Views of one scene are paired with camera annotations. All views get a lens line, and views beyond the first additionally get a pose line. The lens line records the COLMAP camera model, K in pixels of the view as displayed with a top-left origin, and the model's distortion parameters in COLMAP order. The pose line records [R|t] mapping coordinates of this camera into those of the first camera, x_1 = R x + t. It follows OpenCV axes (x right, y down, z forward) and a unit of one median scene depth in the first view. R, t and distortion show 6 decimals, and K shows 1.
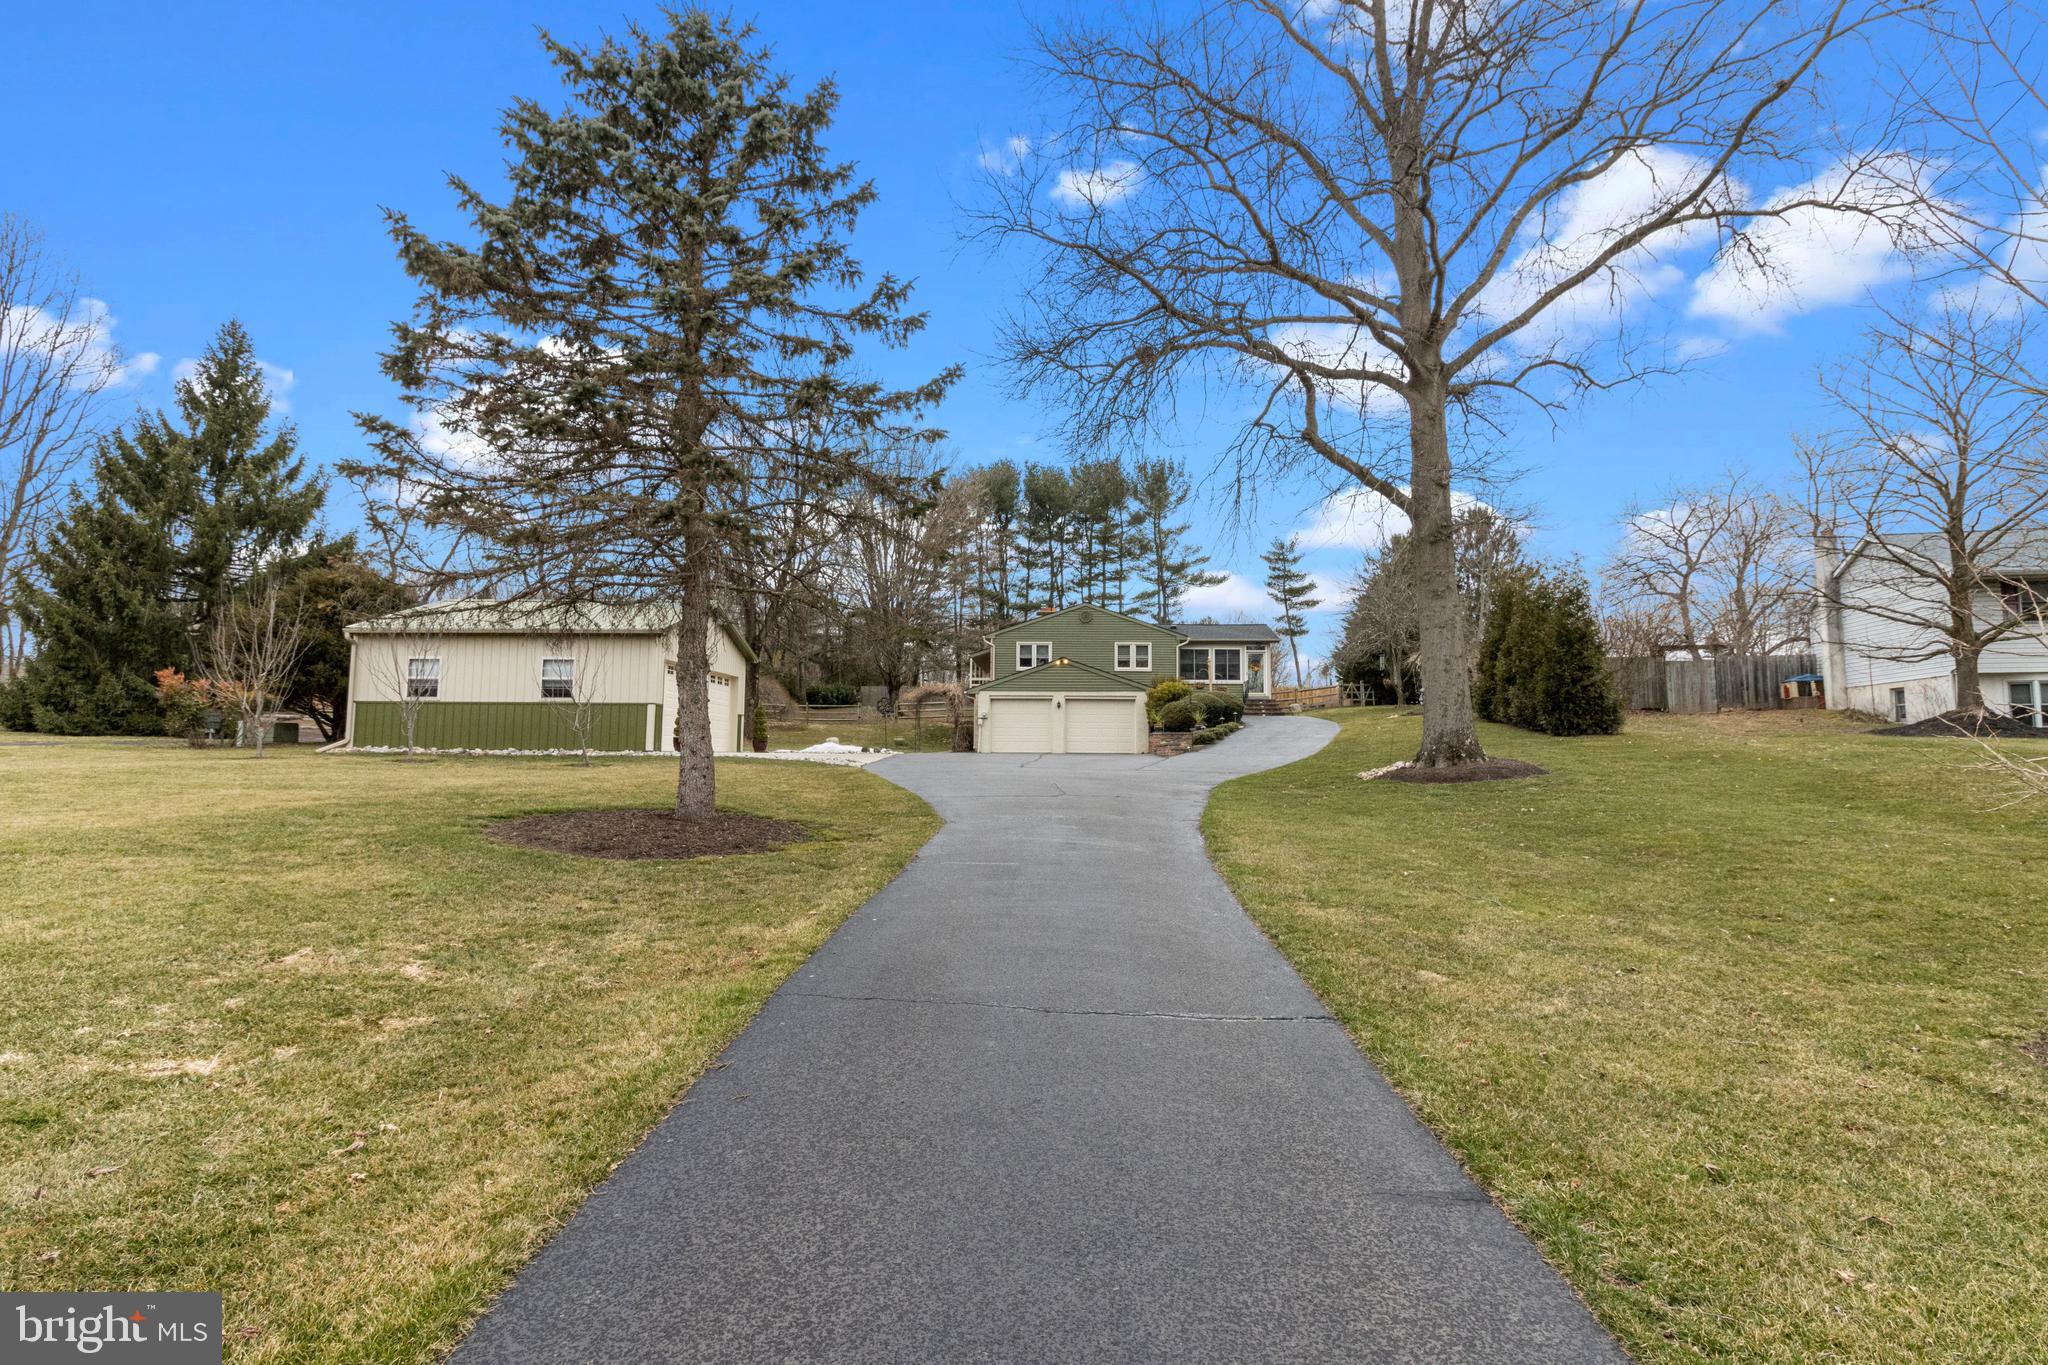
lens RADIAL K [[958.1, 0, 1025.5], [0, 958.1, 653.1], [0, 0, 1]] dist [0.000946, 0.000059]
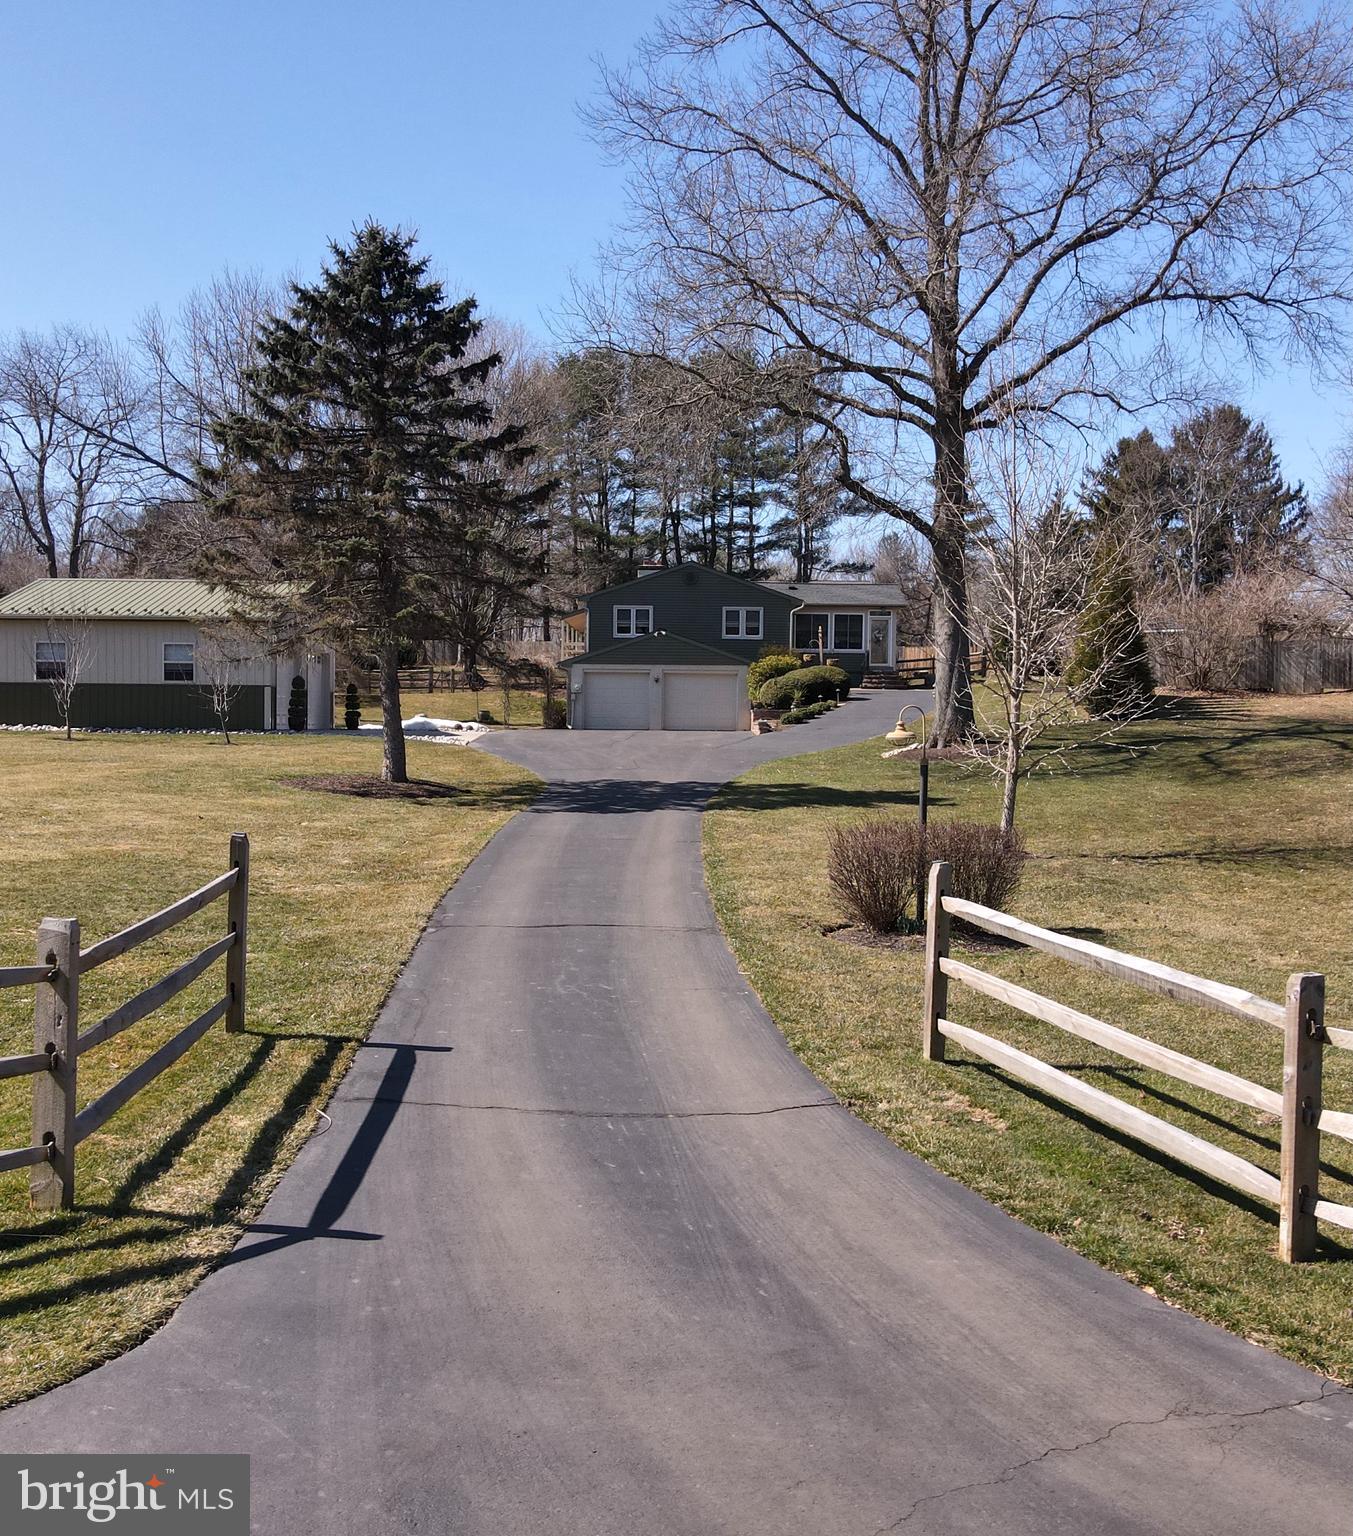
lens RADIAL K [[1323.7, 0, 676.5], [0, 1323.7, 768.0], [0, 0, 1]] dist [0.003399, 0.003363]
pose [[0.999523, 0.003590, 0.030663, 0.012062], [-0.007802, 0.990350, 0.138367, -0.033548], [-0.029870, -0.138541, 0.989906, -0.254898]]
